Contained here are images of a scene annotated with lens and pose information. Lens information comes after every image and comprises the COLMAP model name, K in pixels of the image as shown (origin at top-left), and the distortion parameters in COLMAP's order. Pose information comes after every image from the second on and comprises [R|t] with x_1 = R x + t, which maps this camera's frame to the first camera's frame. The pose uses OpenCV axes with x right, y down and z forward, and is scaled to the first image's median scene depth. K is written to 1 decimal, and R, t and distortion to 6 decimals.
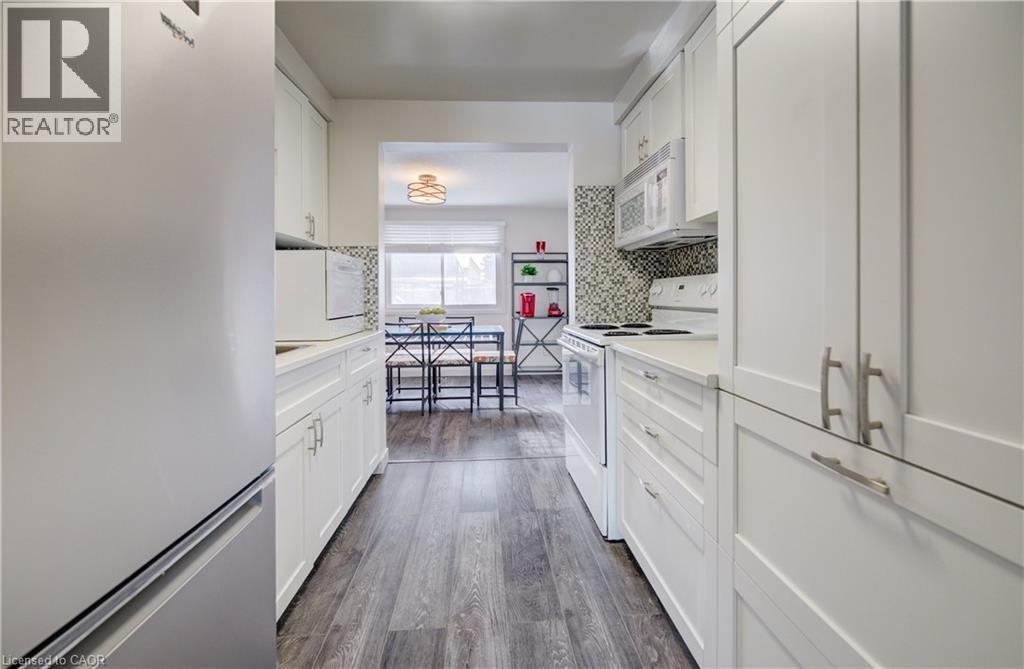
lens RADIAL K [[407.9, 0, 517.8], [0, 407.9, 292.7], [0, 0, 1]] dist [-0.001673, 0.000388]
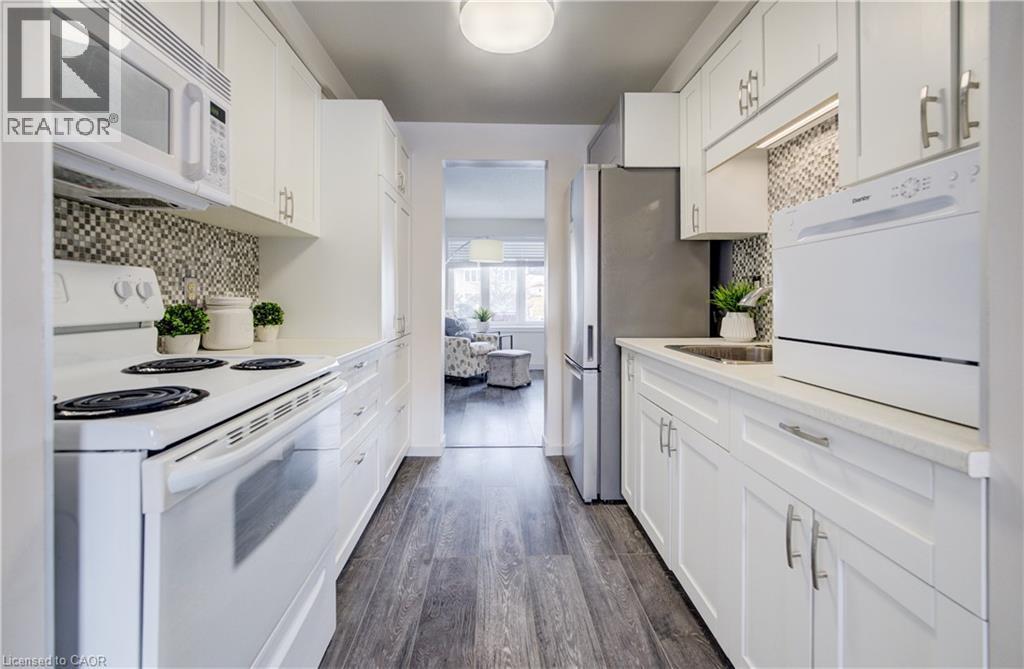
lens RADIAL K [[407.9, 0, 520.8], [0, 407.9, 297.6], [0, 0, 1]] dist [-0.001673, 0.000388]
pose [[-0.999838, 0.010488, 0.014631, -0.085565], [0.010302, 0.999865, -0.012762, 0.010315], [-0.014763, -0.012610, -0.999812, 1.063659]]
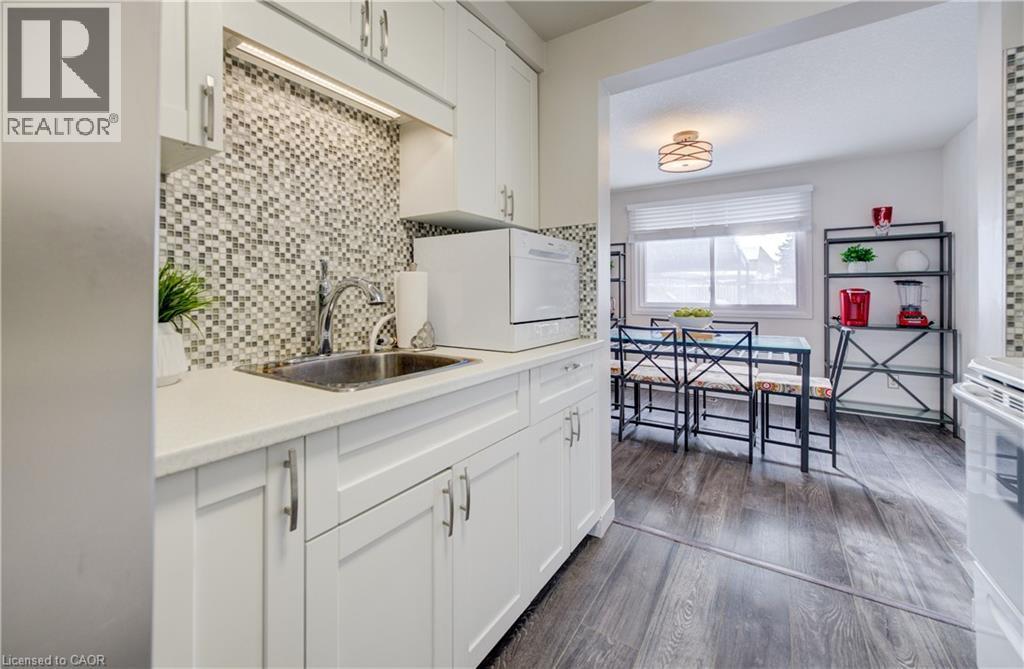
lens RADIAL K [[407.9, 0, 511.1], [0, 407.9, 291.0], [0, 0, 1]] dist [-0.001673, 0.000388]
pose [[0.786331, 0.003956, -0.617792, -0.011520], [-0.001081, 0.999987, 0.005028, 0.002693], [0.617804, -0.003286, 0.786325, 0.288734]]
